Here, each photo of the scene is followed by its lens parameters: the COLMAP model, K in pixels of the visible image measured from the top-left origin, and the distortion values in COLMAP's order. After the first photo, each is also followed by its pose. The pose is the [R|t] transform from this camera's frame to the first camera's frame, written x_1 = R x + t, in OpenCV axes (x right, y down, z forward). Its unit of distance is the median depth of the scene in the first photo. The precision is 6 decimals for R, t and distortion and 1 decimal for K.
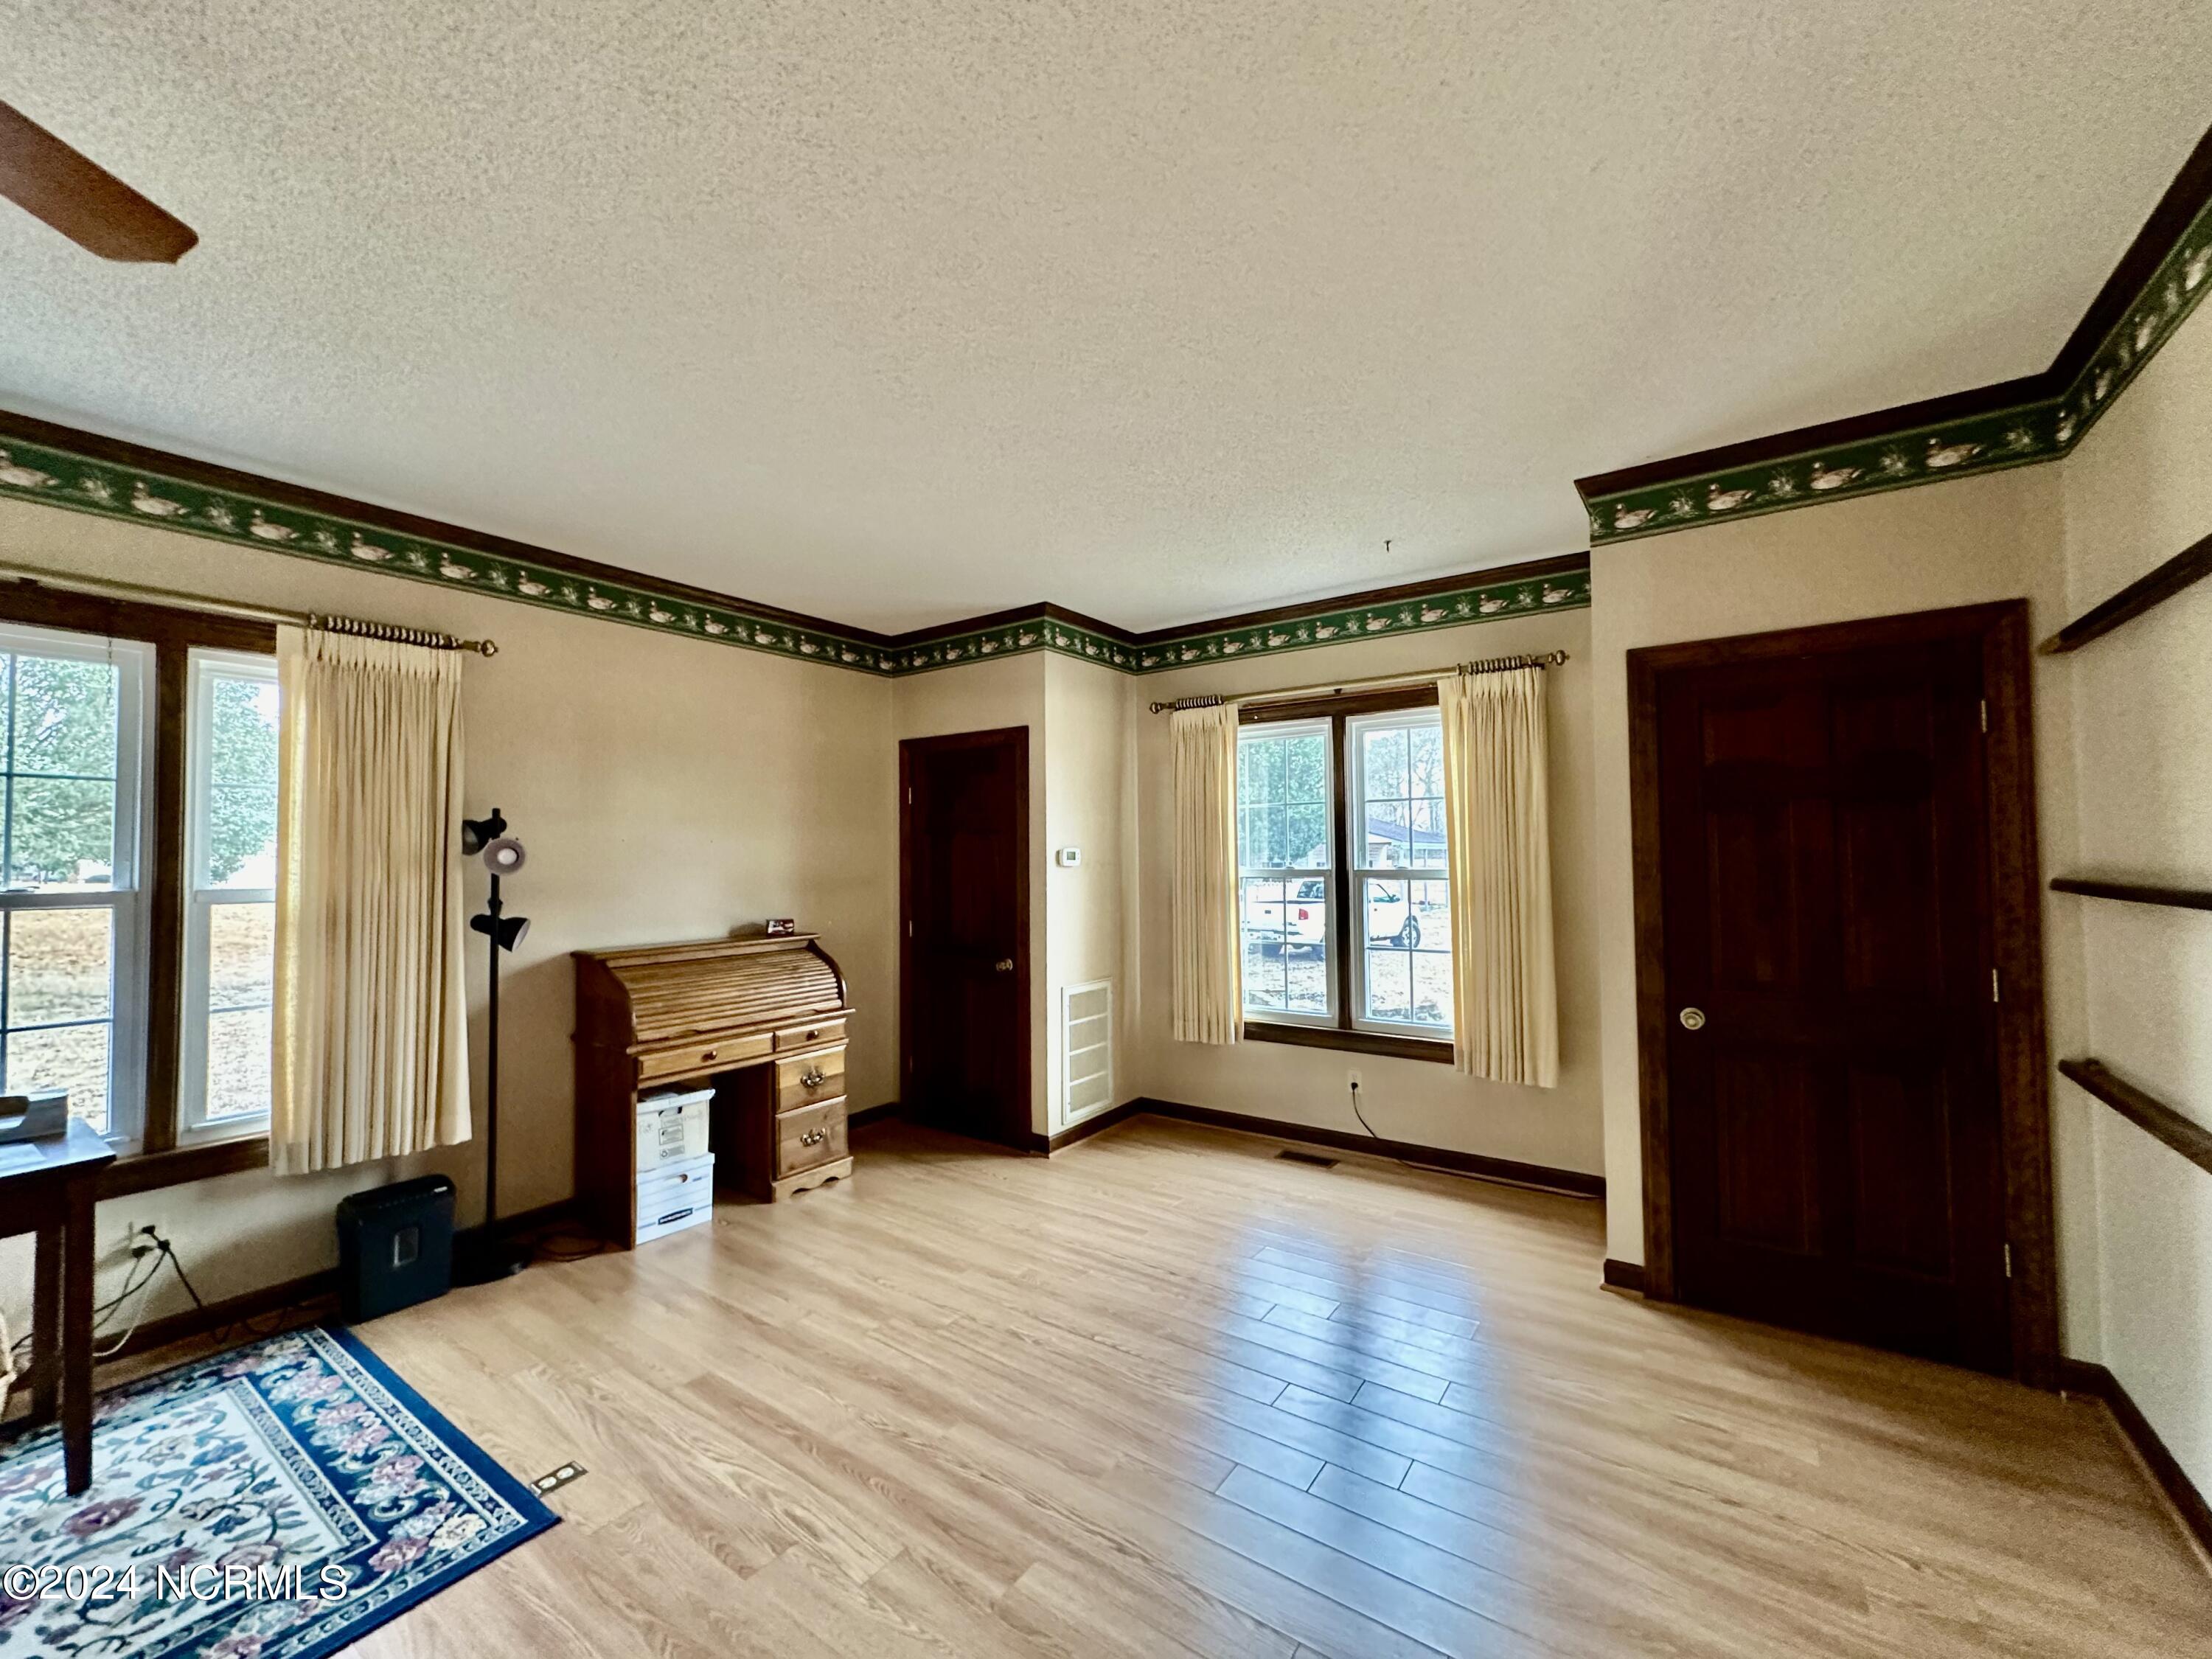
lens RADIAL K [[886.5, 0, 1106.0], [0, 886.5, 829.5], [0, 0, 1]] dist [-0.000377, 0.000153]
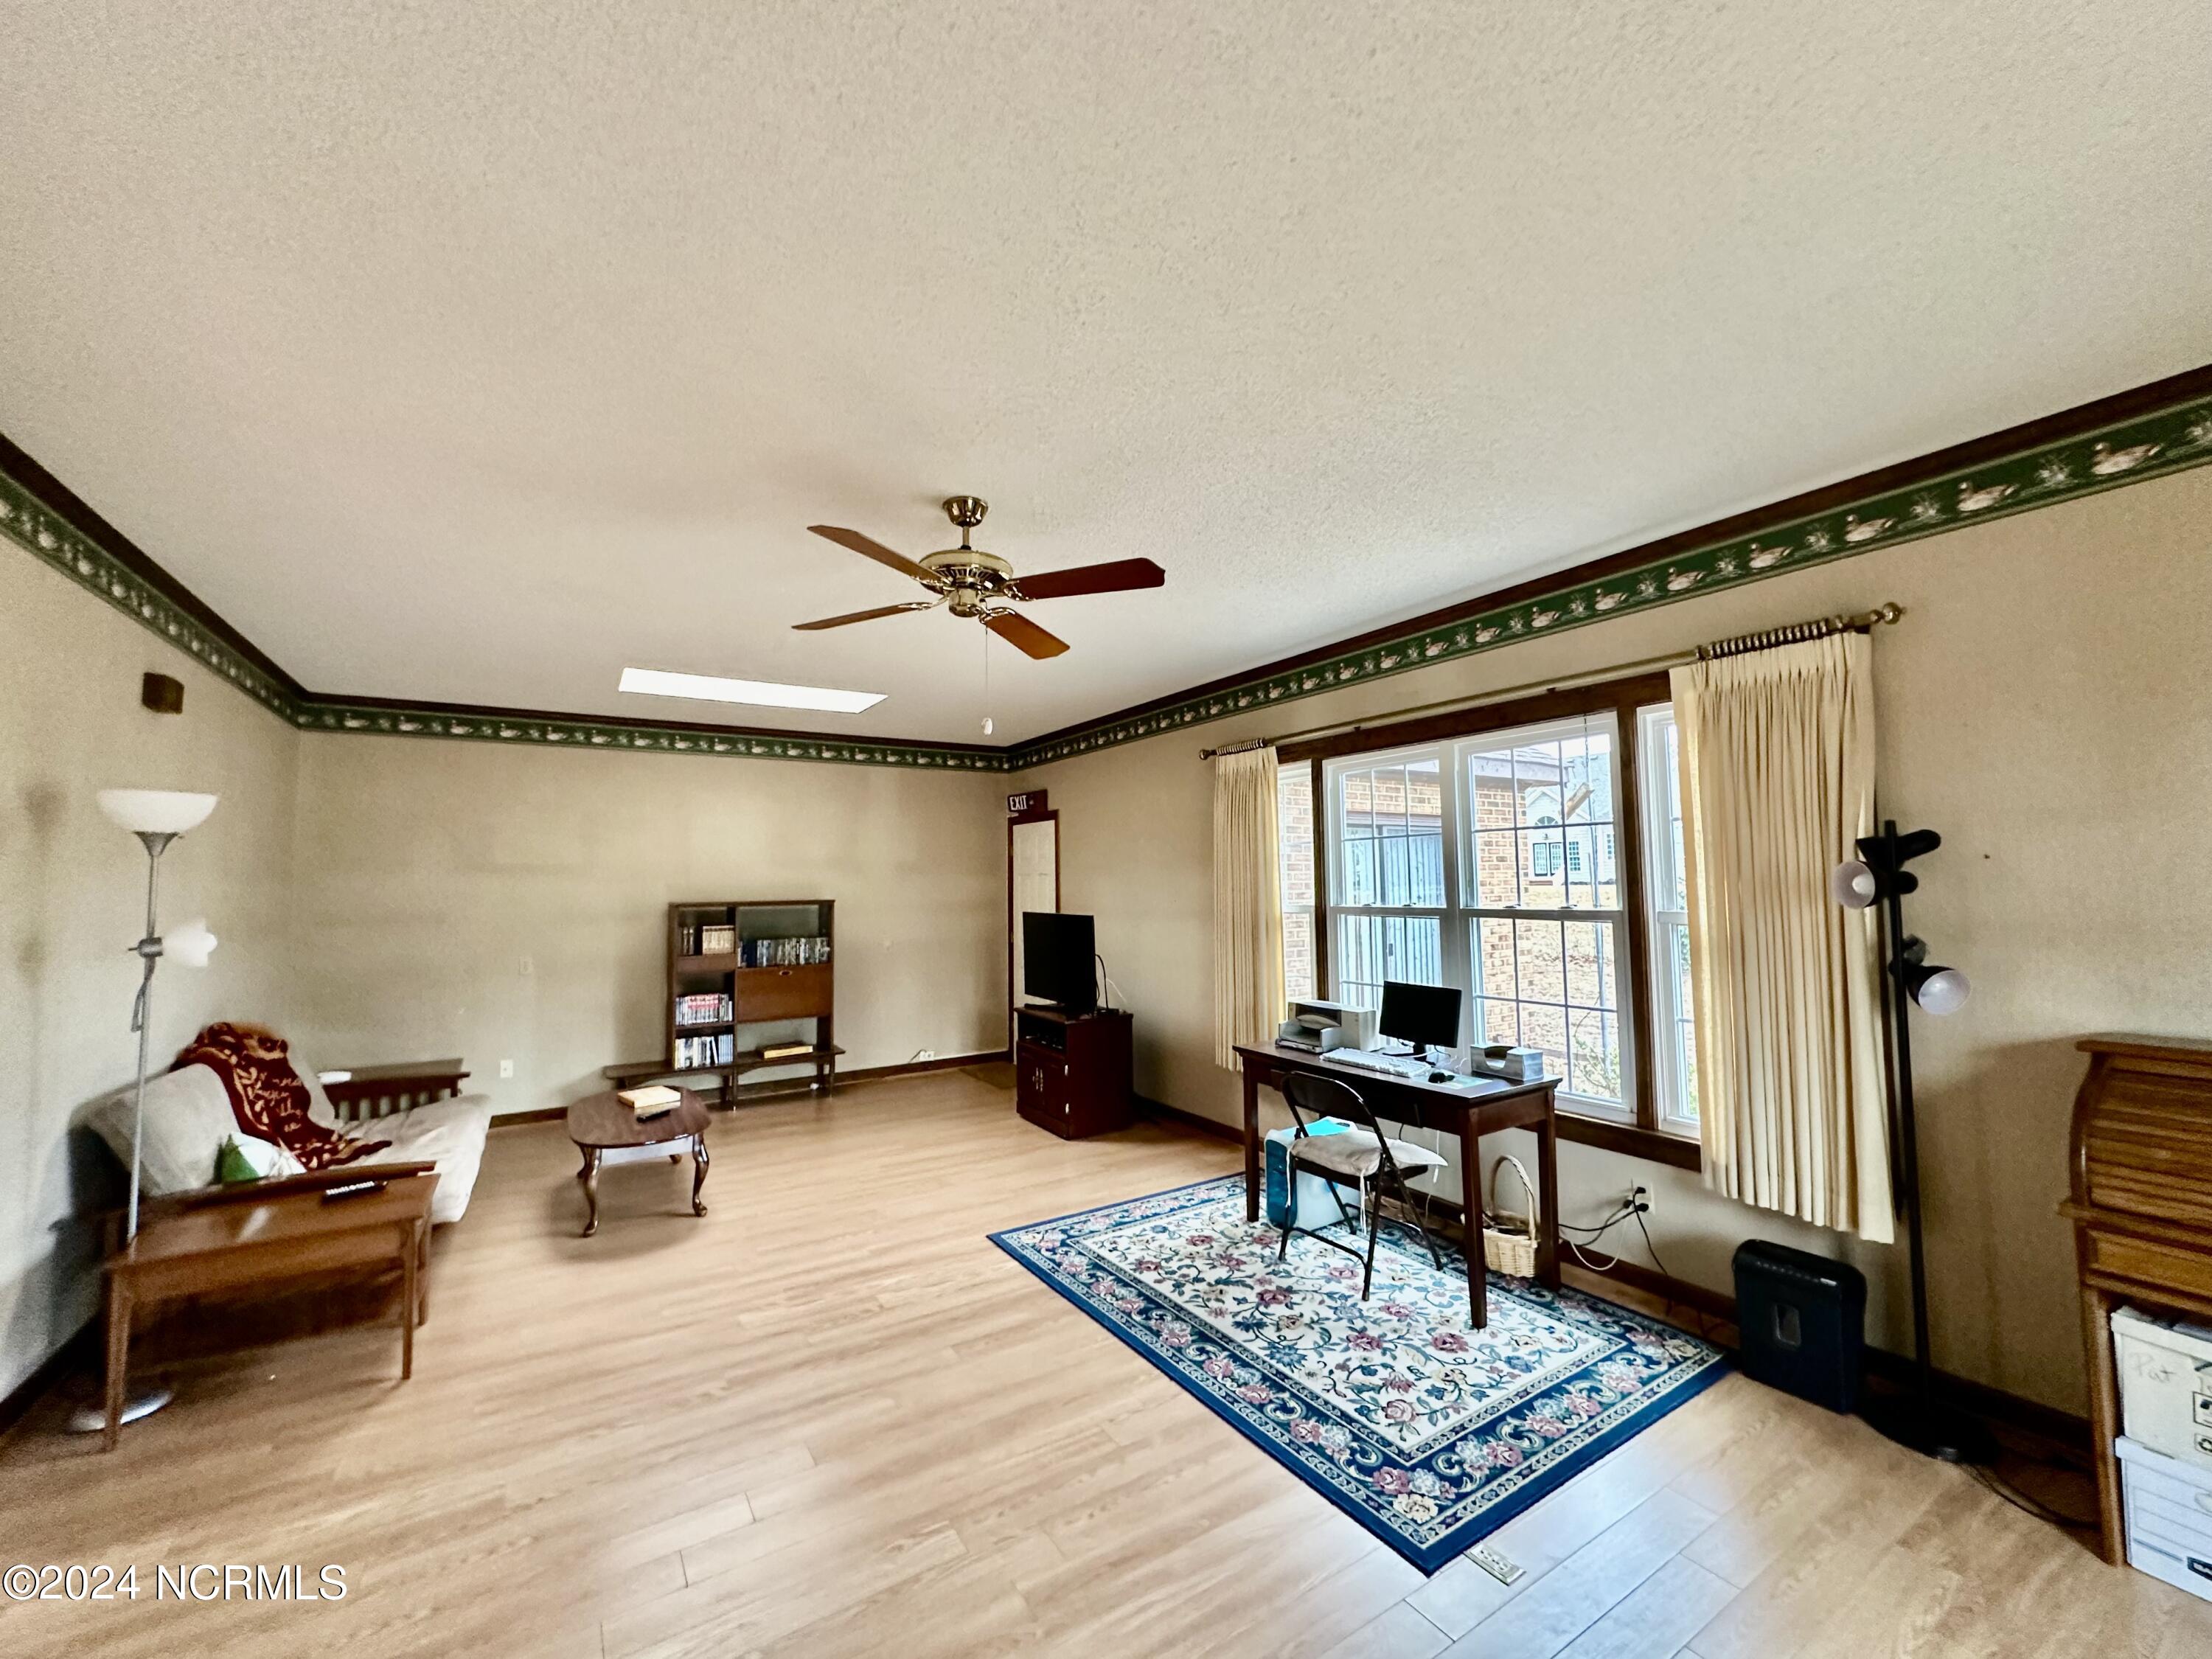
lens RADIAL K [[885.8, 0, 1106.0], [0, 885.8, 829.5], [0, 0, 1]] dist [0.000327, -0.000210]
pose [[-0.385938, -0.041664, -0.921583, 0.337471], [0.049209, 0.996628, -0.065665, 0.001356], [0.921211, -0.070692, -0.382586, 0.803210]]
